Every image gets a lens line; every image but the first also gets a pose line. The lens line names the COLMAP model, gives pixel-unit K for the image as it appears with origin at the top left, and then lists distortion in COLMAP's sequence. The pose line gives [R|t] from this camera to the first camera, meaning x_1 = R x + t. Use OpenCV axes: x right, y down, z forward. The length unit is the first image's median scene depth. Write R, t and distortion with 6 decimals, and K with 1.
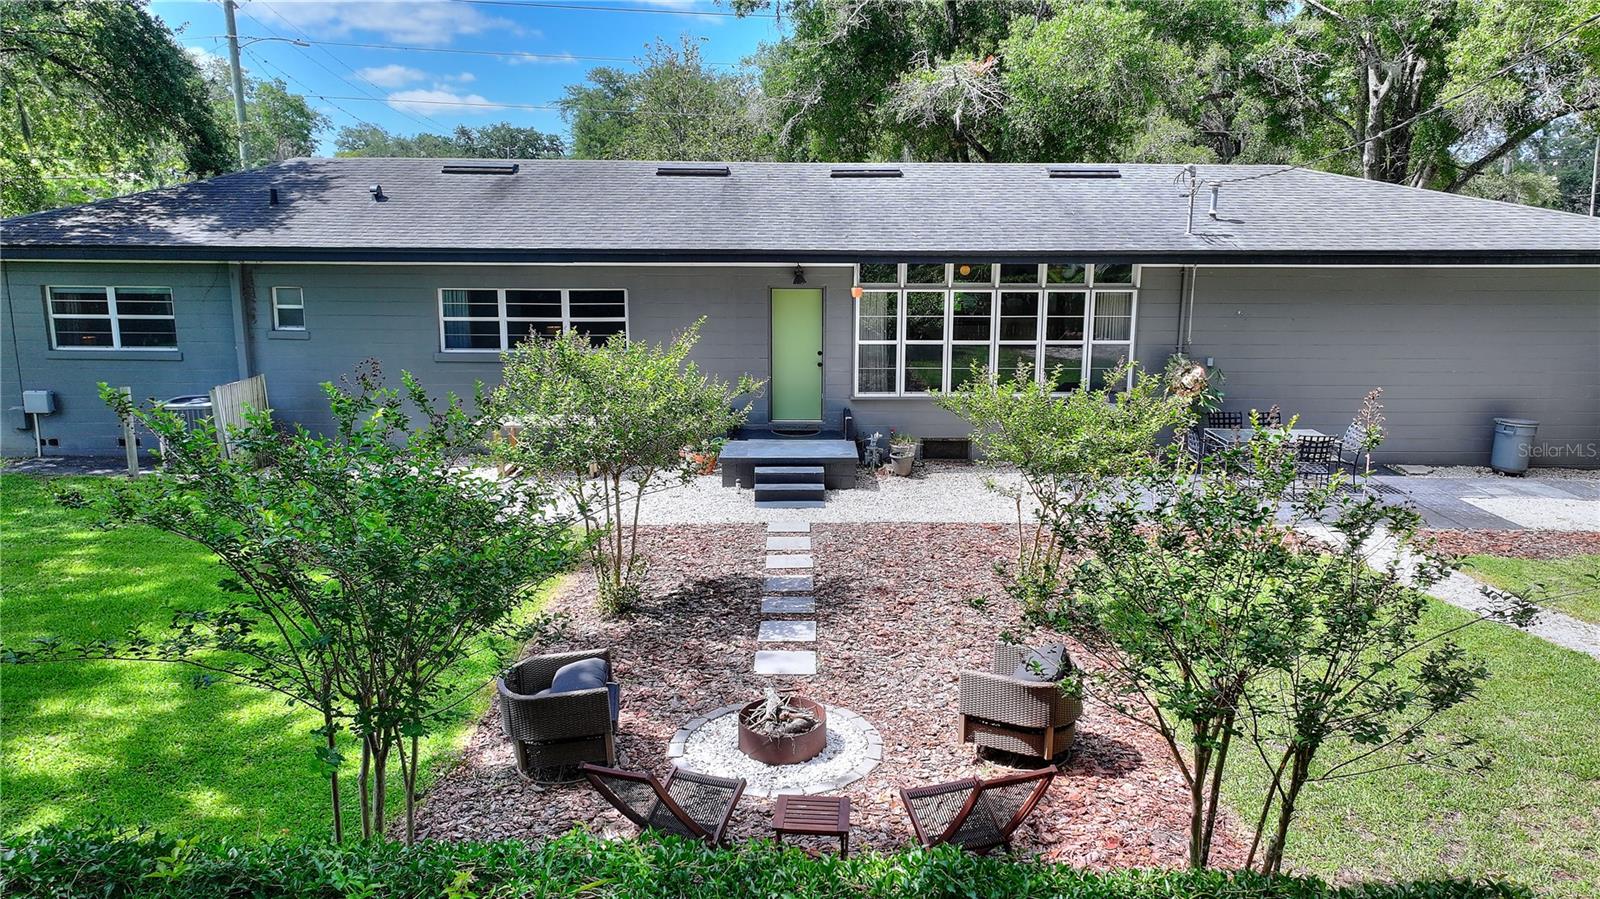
lens RADIAL K [[1108.9, 0, 800.0], [0, 1108.9, 449.5], [0, 0, 1]] dist [0.004519, 0.005081]
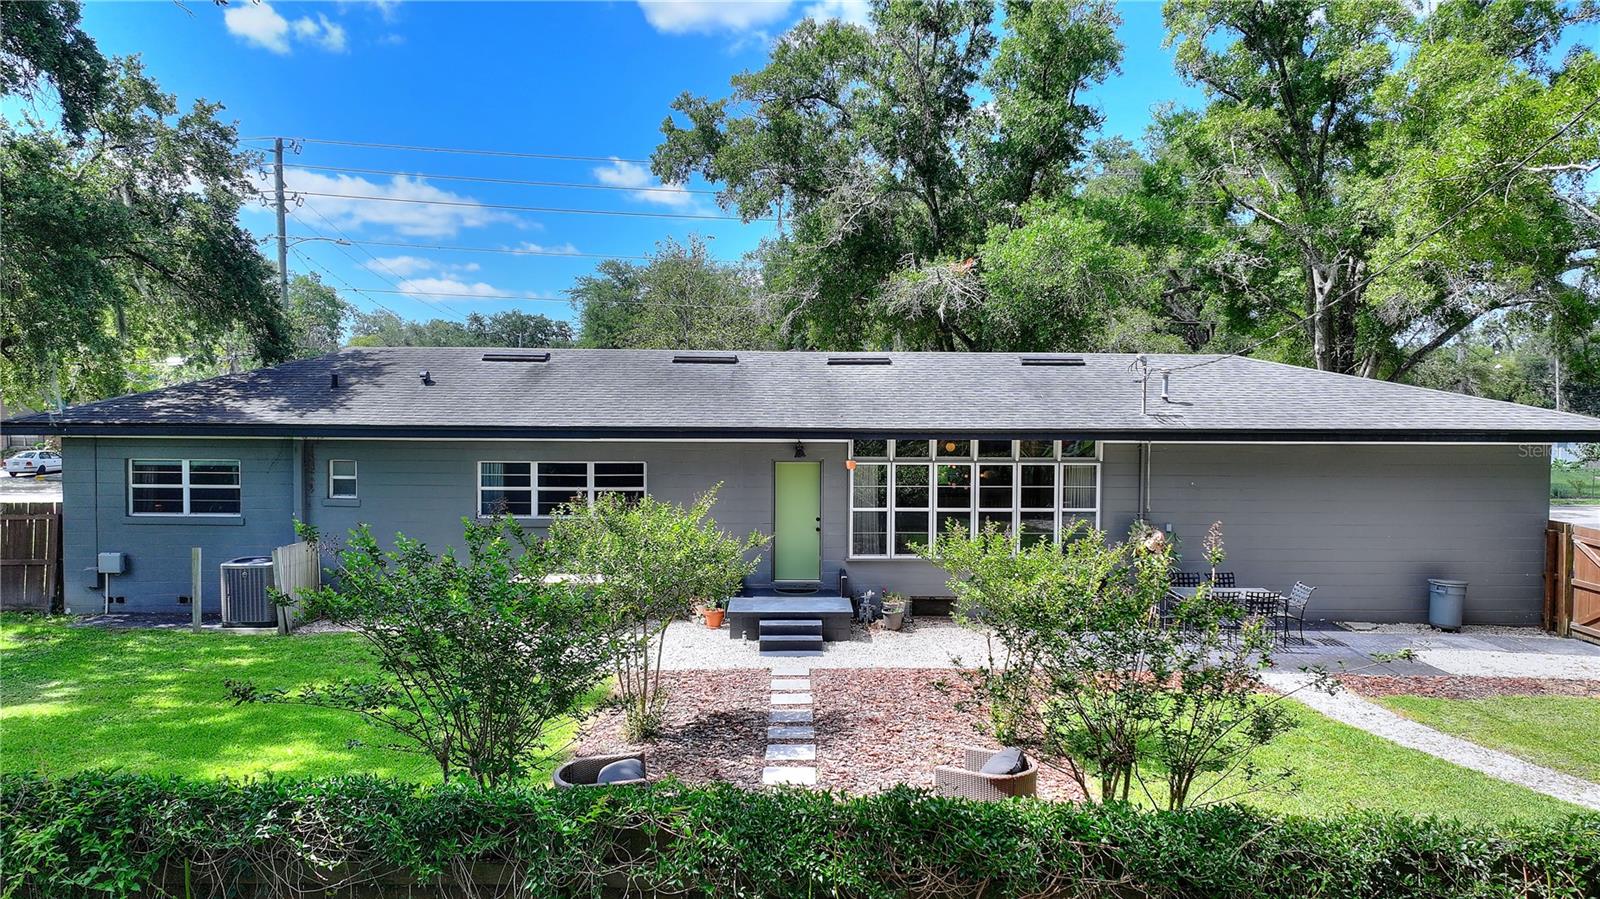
lens RADIAL K [[1098.7, 0, 800.0], [0, 1098.7, 449.5], [0, 0, 1]] dist [-0.001513, -0.001015]
pose [[0.999998, 0.001250, 0.001786, -0.002239], [-0.000949, 0.987206, -0.159450, 0.019656], [-0.001962, 0.159448, 0.987204, -0.098031]]
